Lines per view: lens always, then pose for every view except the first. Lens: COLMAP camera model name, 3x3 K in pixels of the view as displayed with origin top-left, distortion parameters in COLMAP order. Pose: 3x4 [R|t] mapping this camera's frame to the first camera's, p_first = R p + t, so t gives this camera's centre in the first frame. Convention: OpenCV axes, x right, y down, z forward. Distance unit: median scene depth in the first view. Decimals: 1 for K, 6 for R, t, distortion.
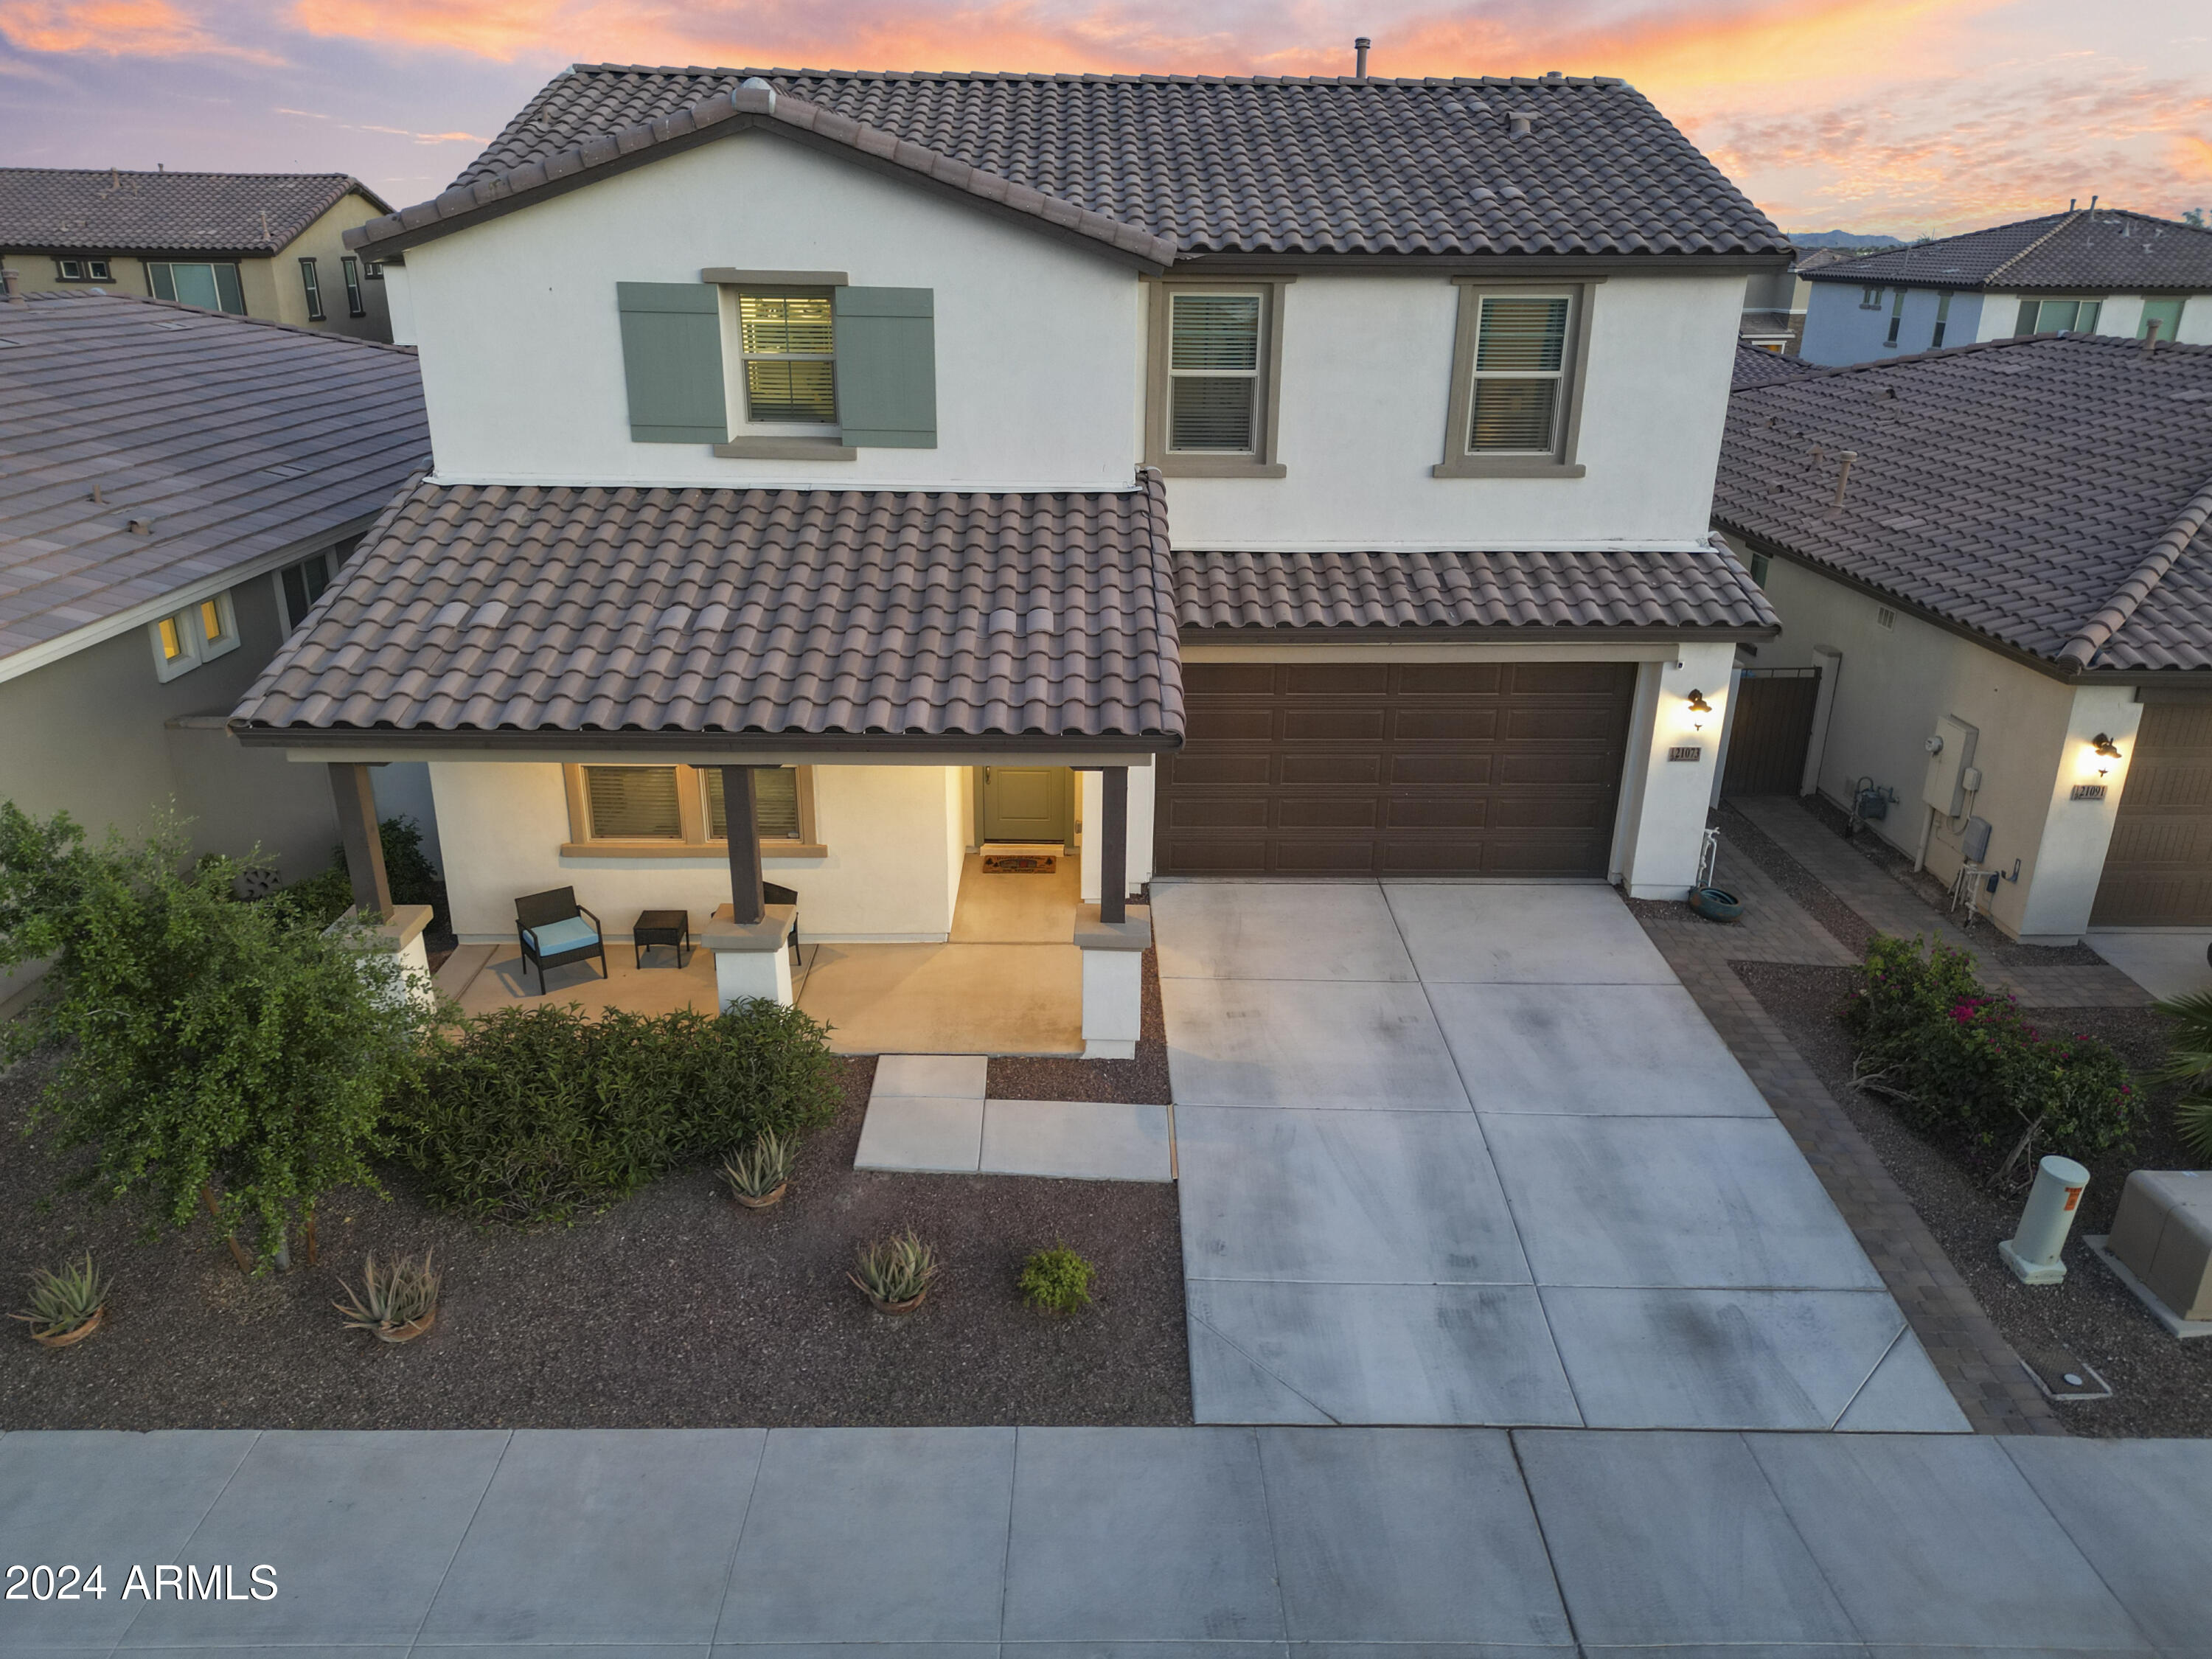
lens RADIAL K [[1542.9, 0, 1100.6], [0, 1542.9, 824.2], [0, 0, 1]] dist [0.076459, -0.075512]
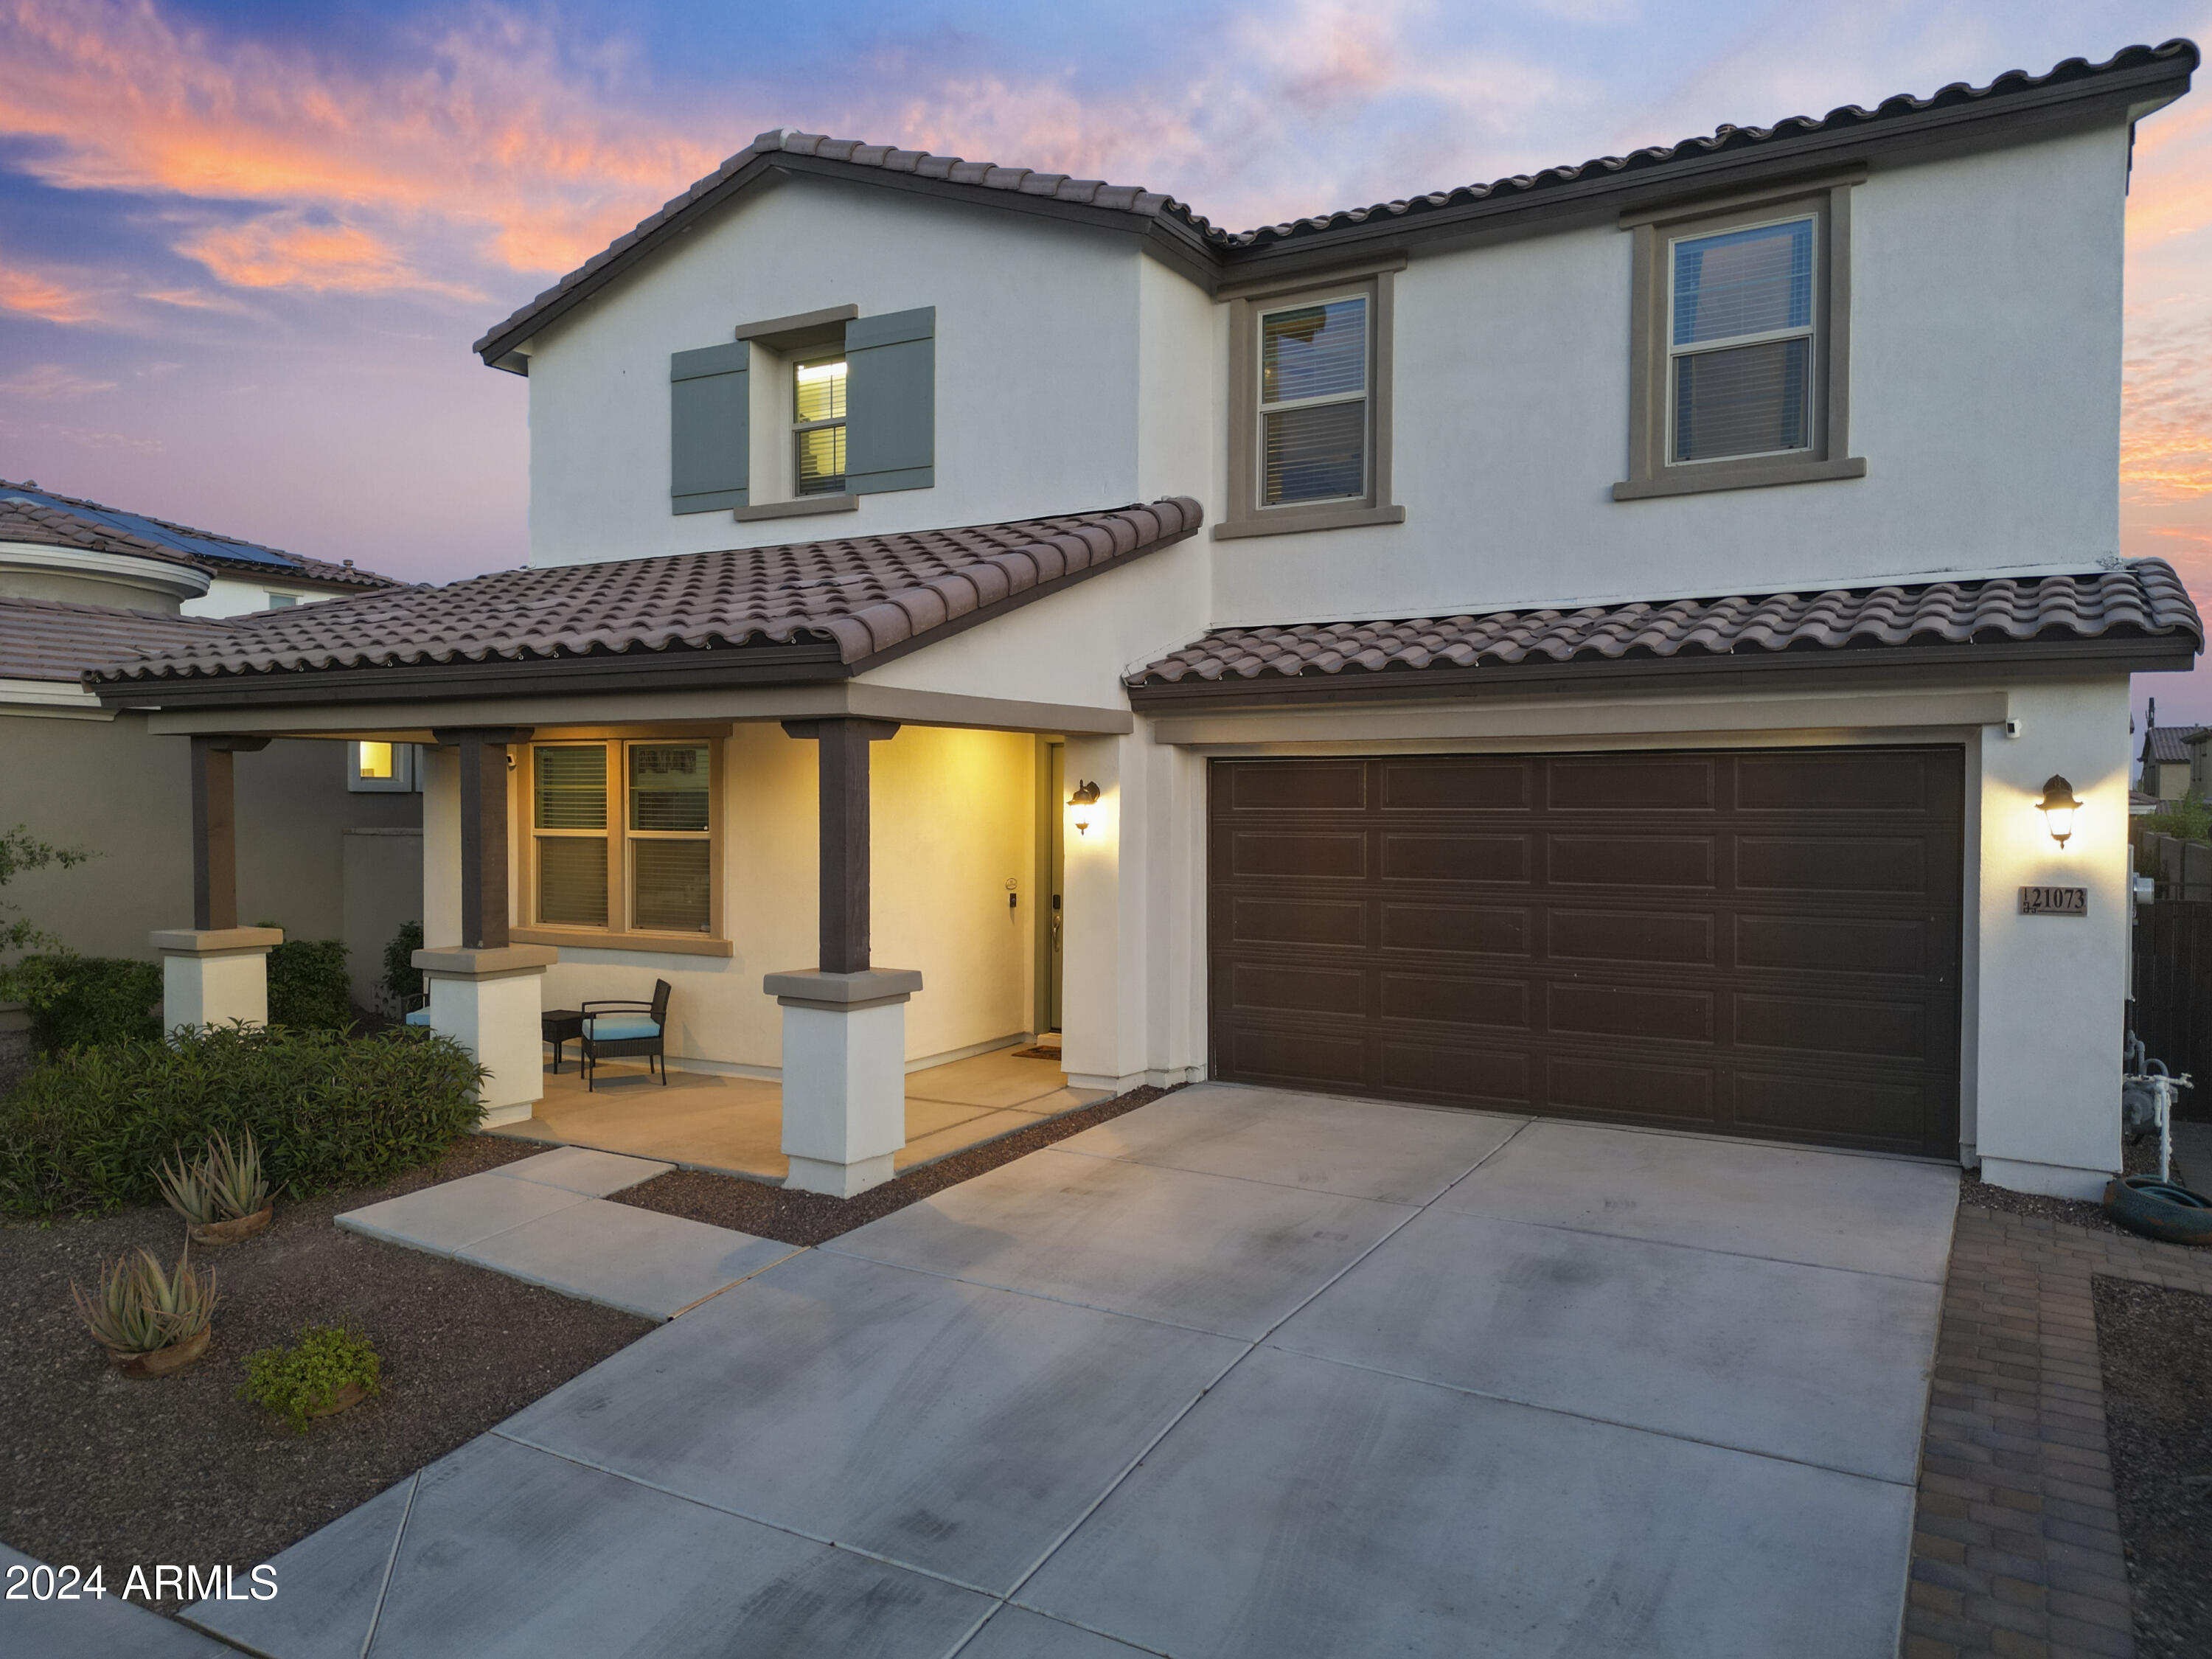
lens RADIAL K [[1542.9, 0, 1100.6], [0, 1542.9, 824.2], [0, 0, 1]] dist [0.076459, -0.075512]
pose [[0.857666, 0.000259, -0.514207, 0.406231], [-0.175922, 0.939803, -0.292955, 0.160415], [0.483177, 0.341718, 0.806083, 0.430673]]
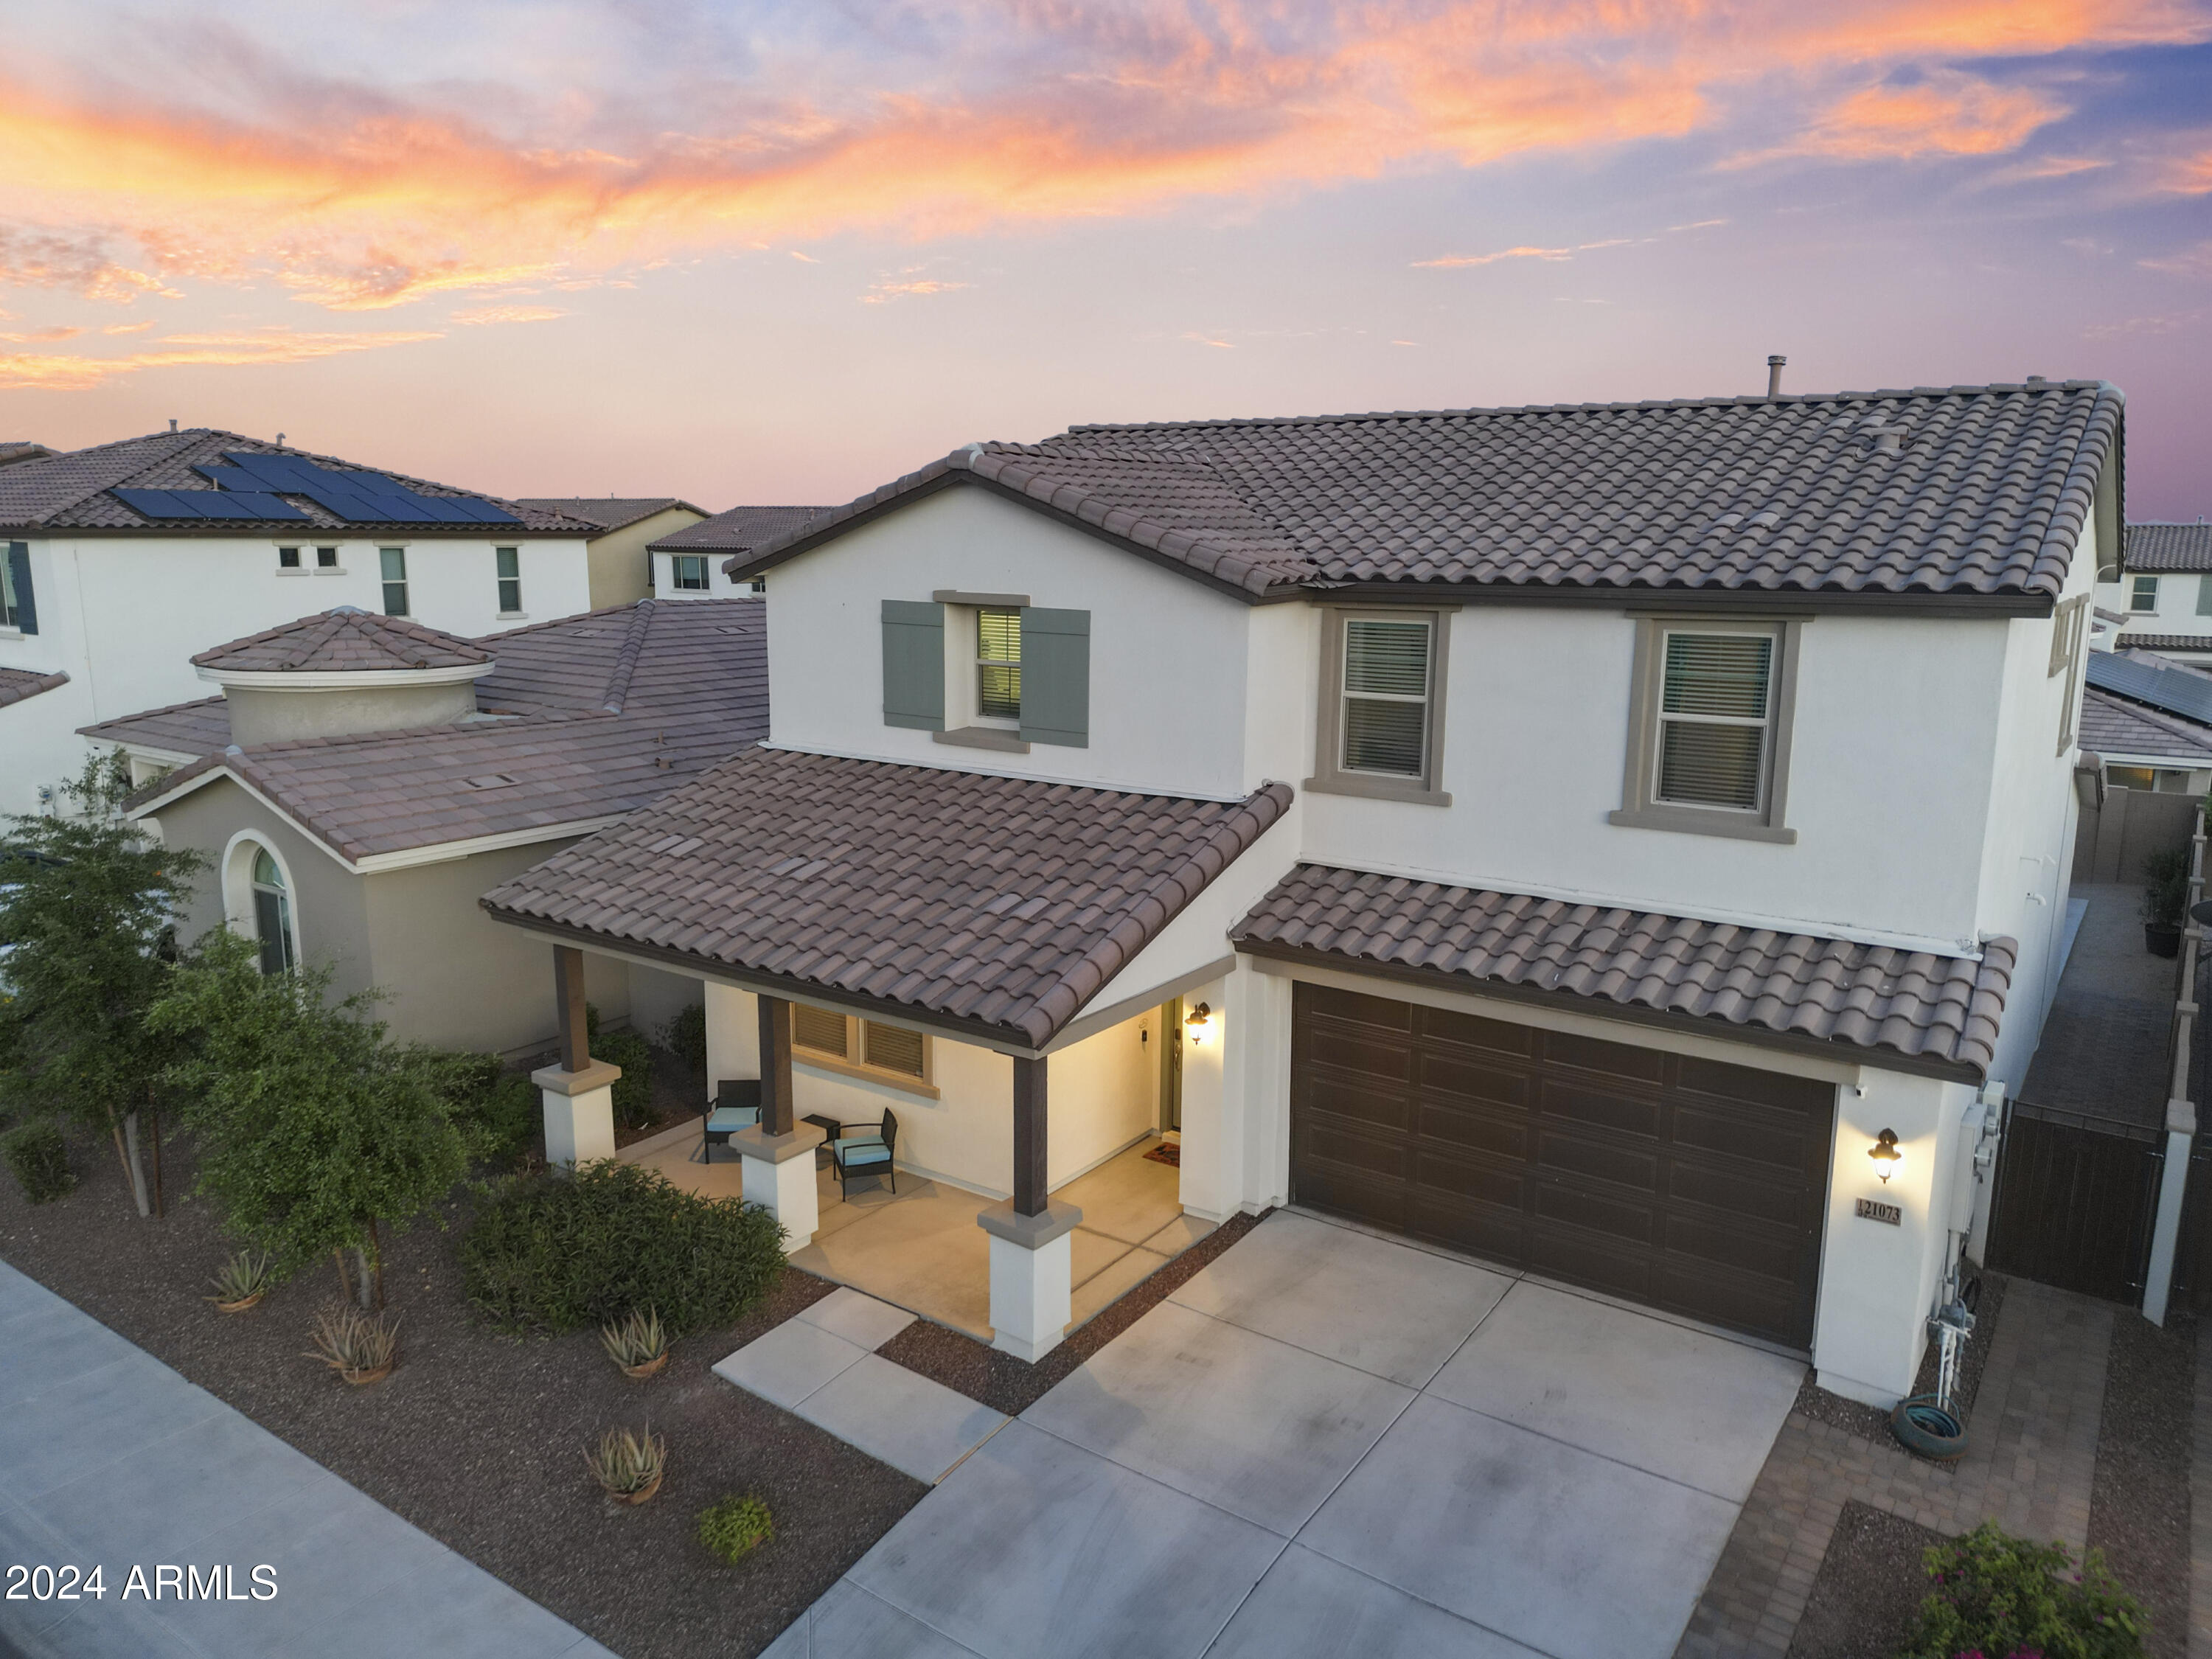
lens RADIAL K [[1542.9, 0, 1100.6], [0, 1542.9, 824.2], [0, 0, 1]] dist [0.076459, -0.075512]
pose [[0.810302, 0.104187, -0.576677, 0.534760], [-0.206177, 0.971837, -0.114124, -0.069113], [0.548546, 0.211372, 0.808962, 0.140147]]
